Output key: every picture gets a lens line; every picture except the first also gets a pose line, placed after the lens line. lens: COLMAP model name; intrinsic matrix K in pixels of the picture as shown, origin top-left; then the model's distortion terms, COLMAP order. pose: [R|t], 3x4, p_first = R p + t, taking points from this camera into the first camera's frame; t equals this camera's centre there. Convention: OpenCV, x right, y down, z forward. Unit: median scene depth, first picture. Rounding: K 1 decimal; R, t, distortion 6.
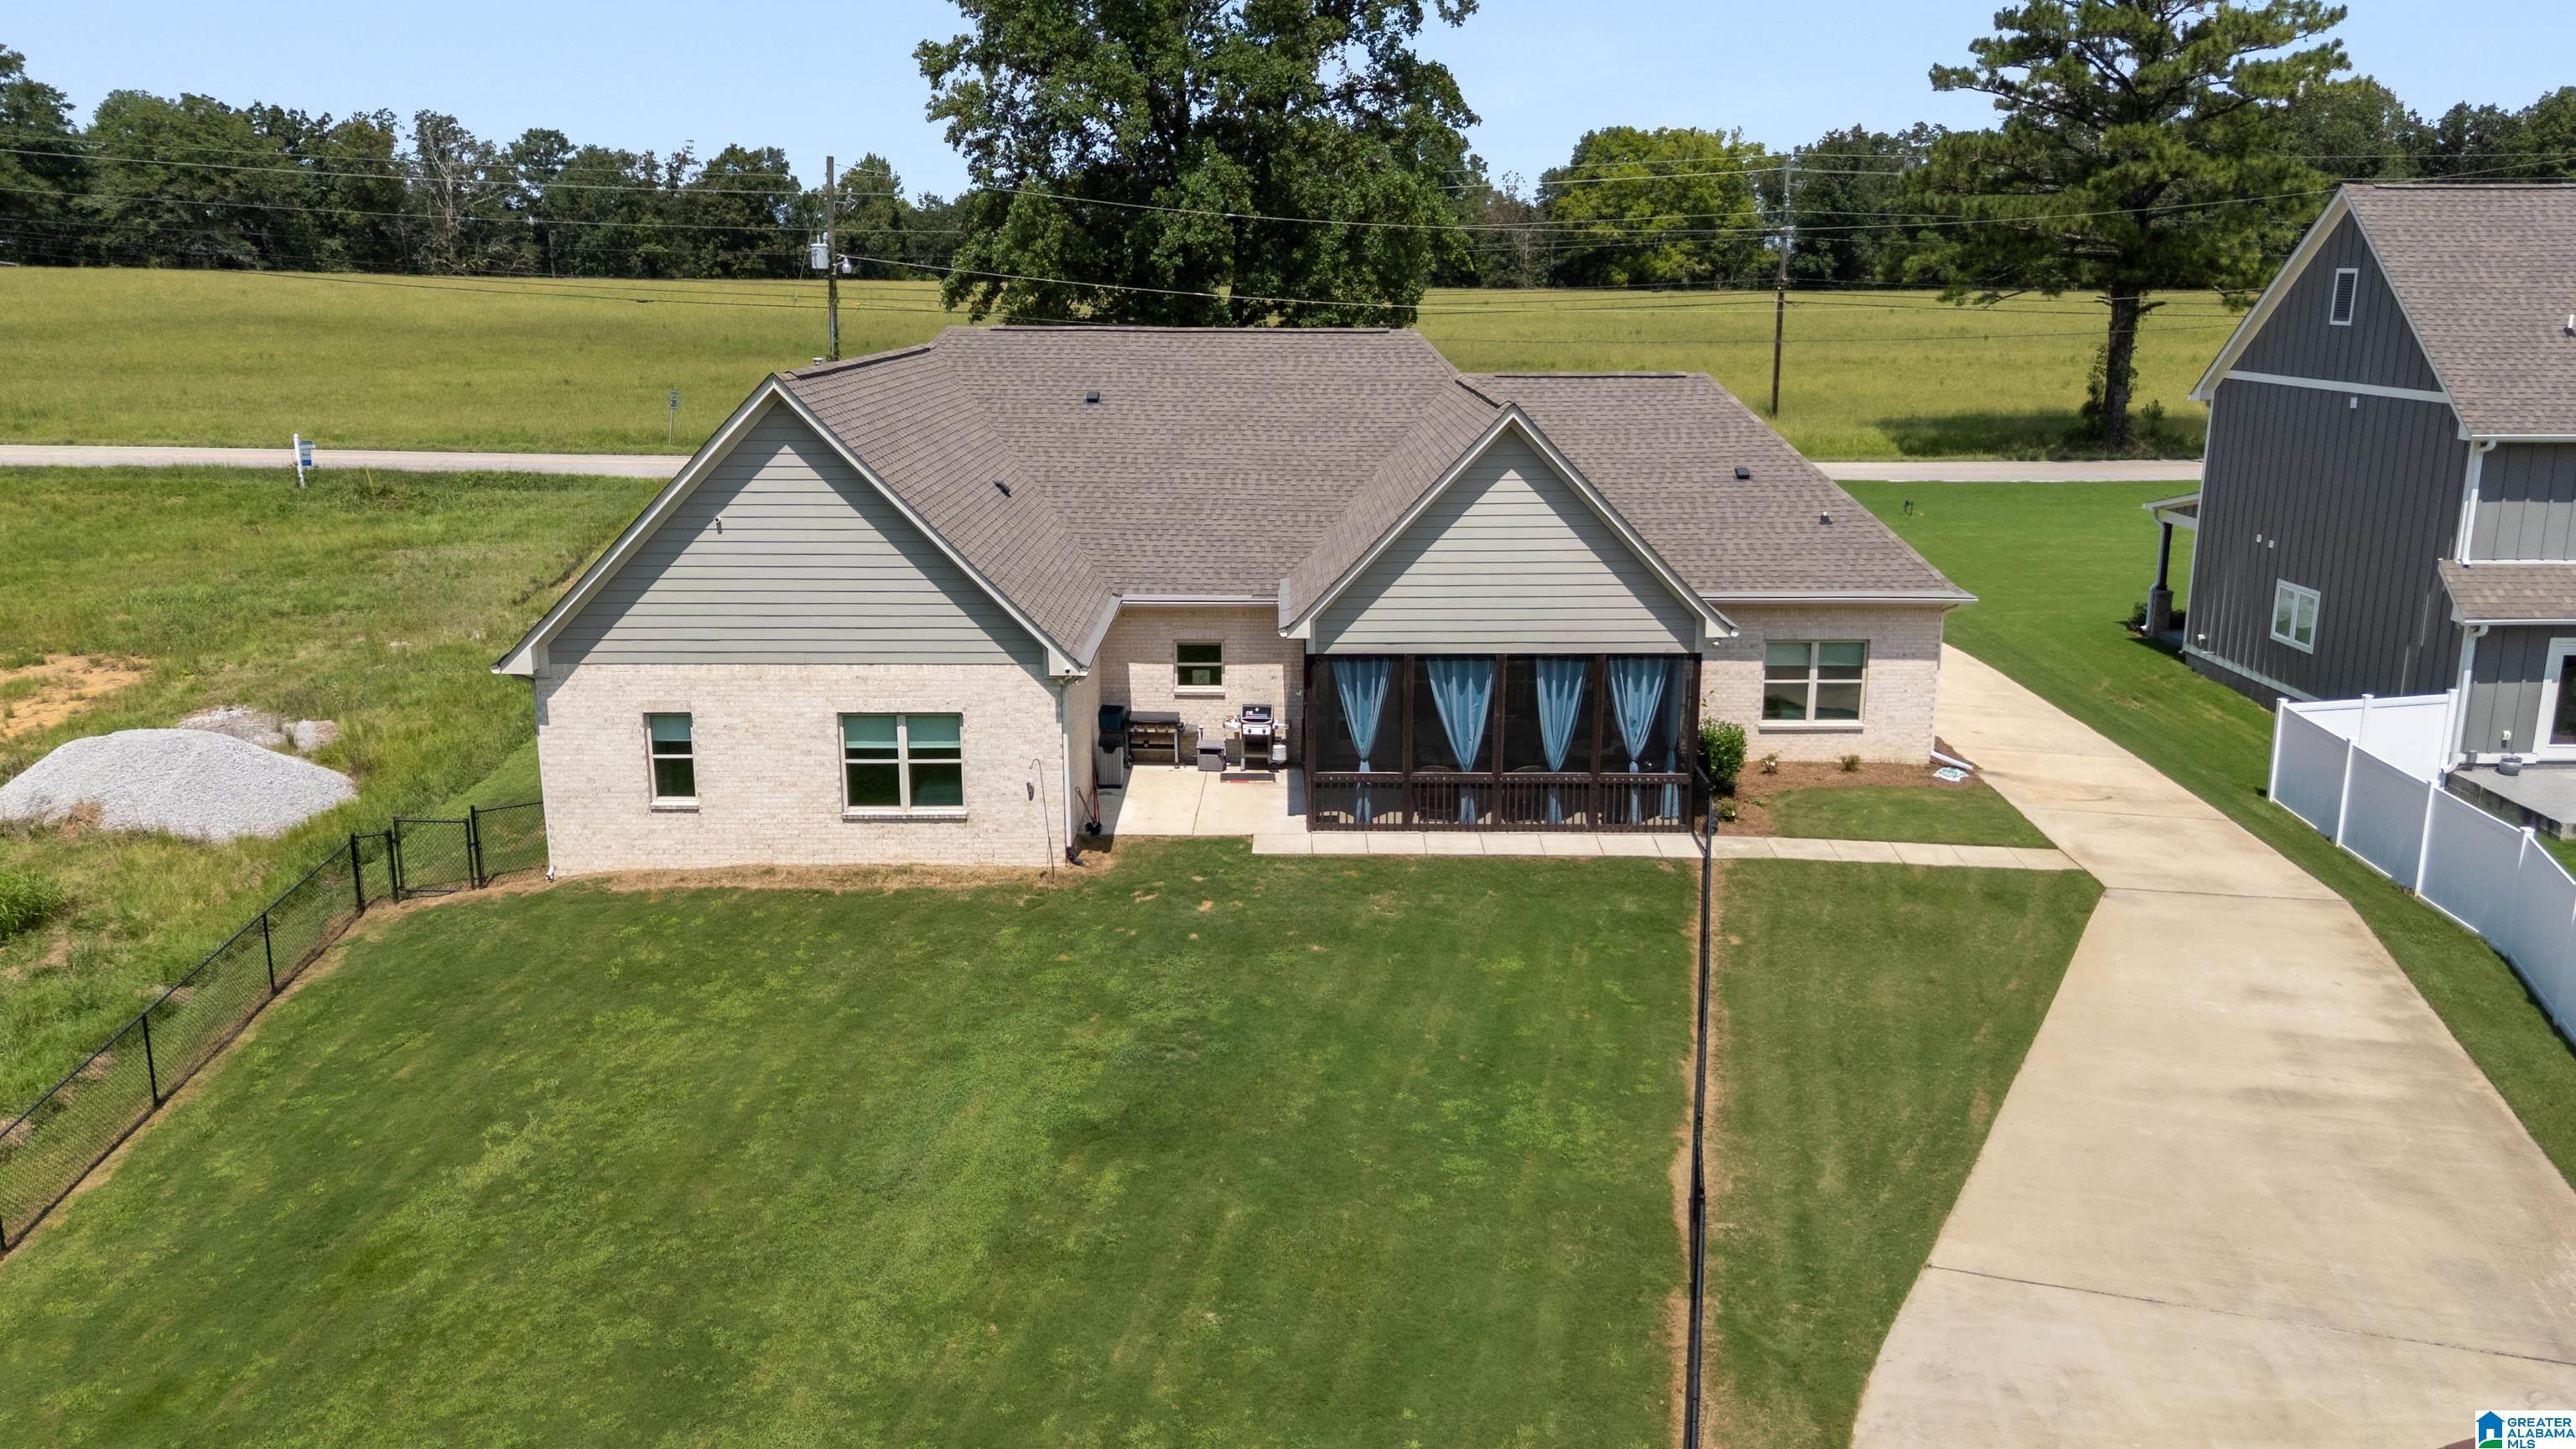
lens RADIAL K [[1910.7, 0, 1293.7], [0, 1910.7, 711.6], [0, 0, 1]] dist [0.114129, -0.149030]
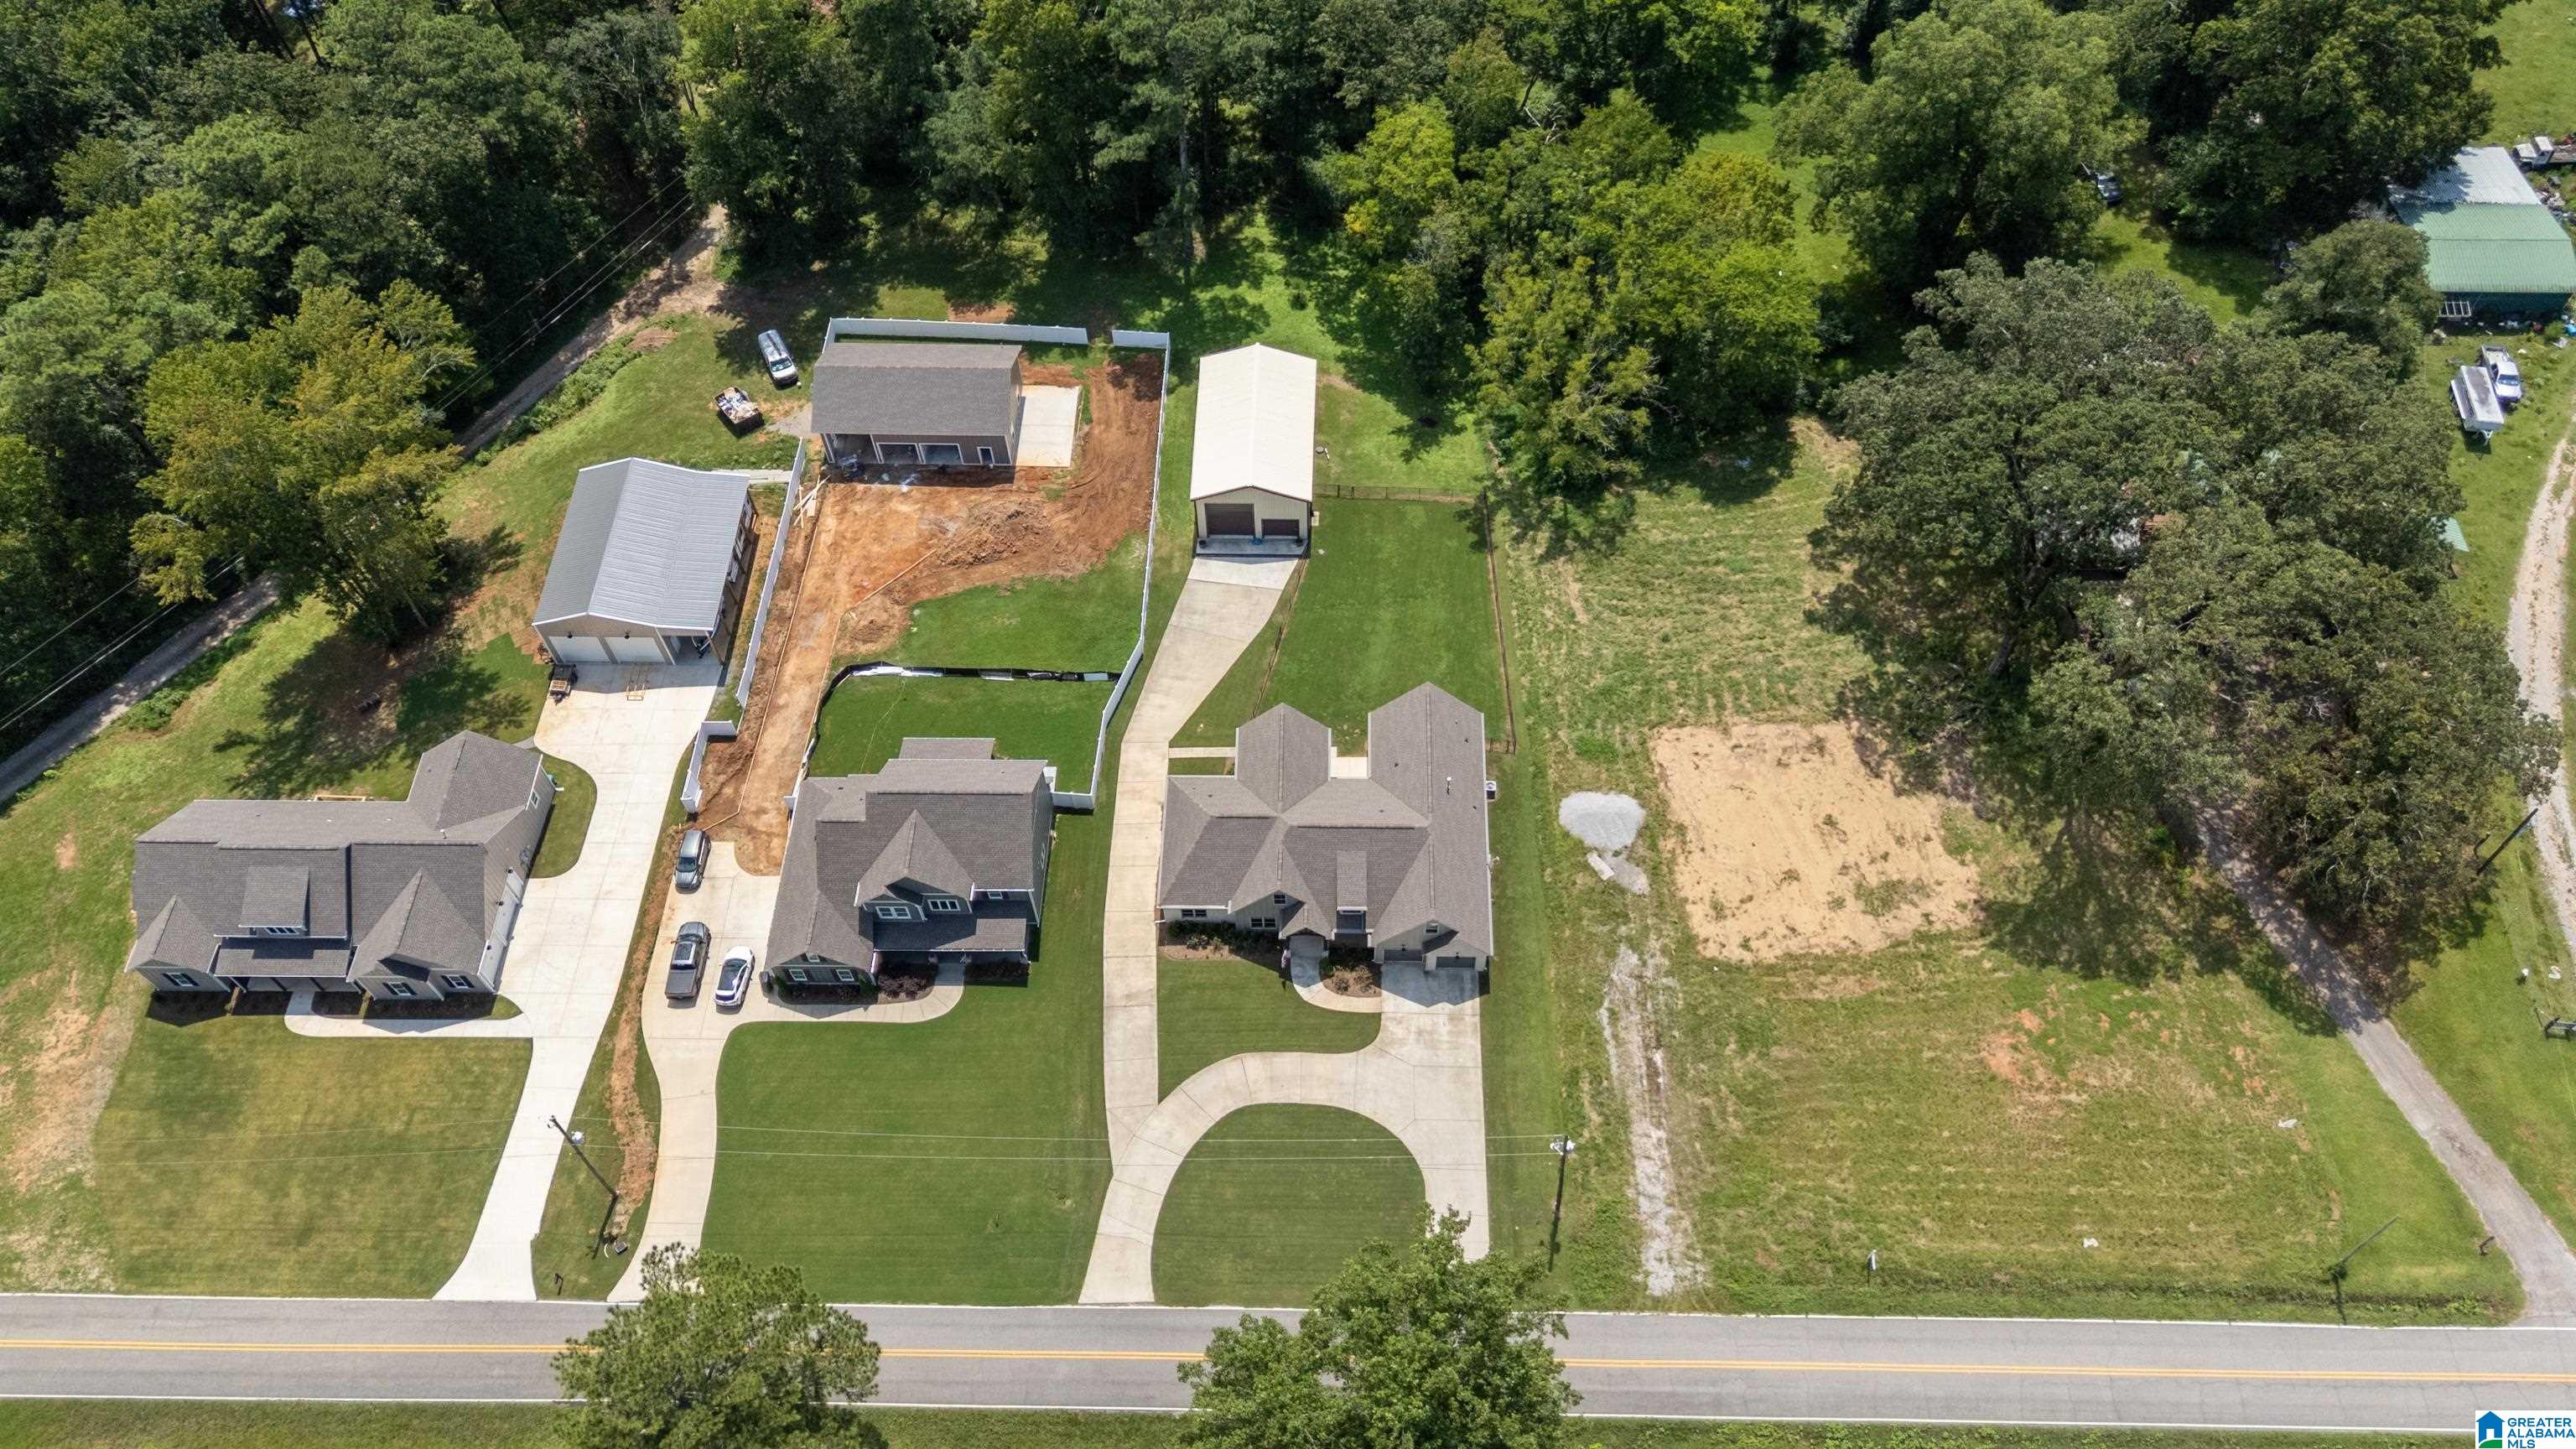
lens RADIAL K [[1882.6, 0, 1288.0], [0, 1882.6, 724.5], [0, 0, 1]] dist [0.103817, -0.147469]
pose [[-0.999436, -0.007135, 0.032813, -0.052539], [0.028237, 0.350256, 0.936228, -4.373595], [-0.018173, 0.936627, -0.349857, 2.583655]]
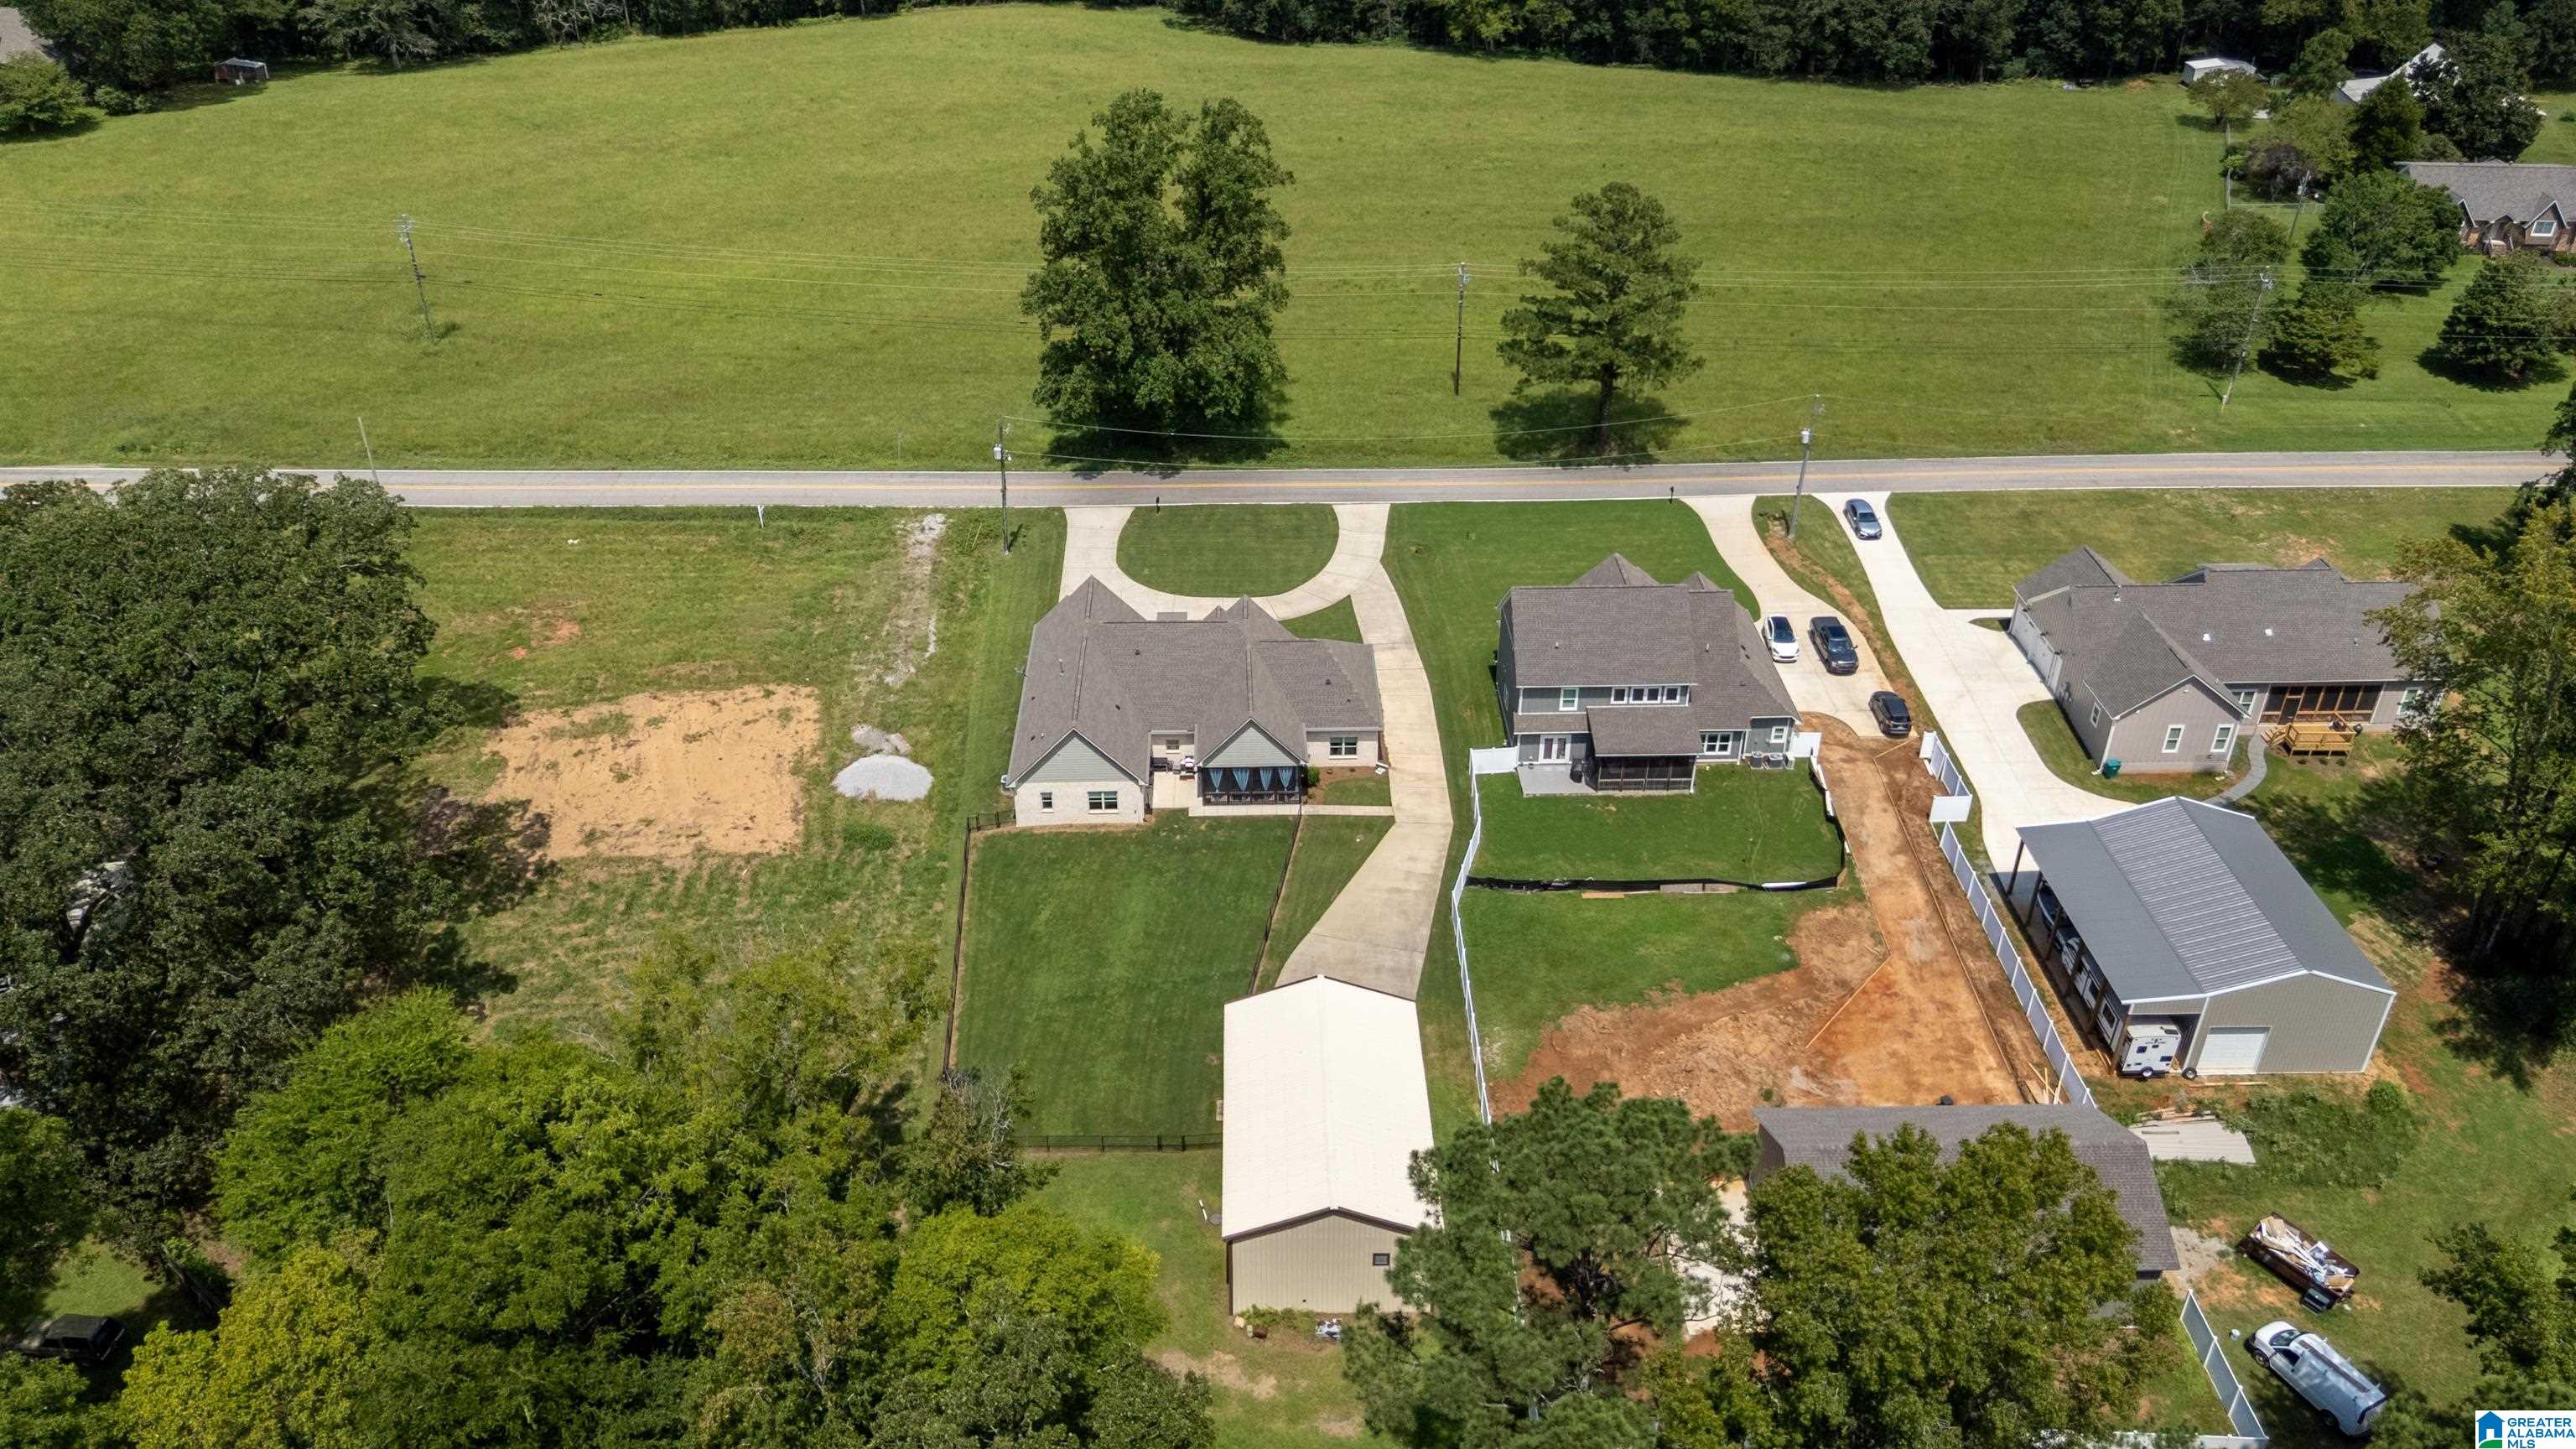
lens RADIAL K [[1910.7, 0, 1293.7], [0, 1910.7, 711.6], [0, 0, 1]] dist [0.114129, -0.149030]
pose [[0.999443, -0.015310, 0.029665, 0.080961], [0.005147, 0.948679, 0.316197, -1.374198], [-0.032983, -0.315869, 0.948229, -2.689730]]
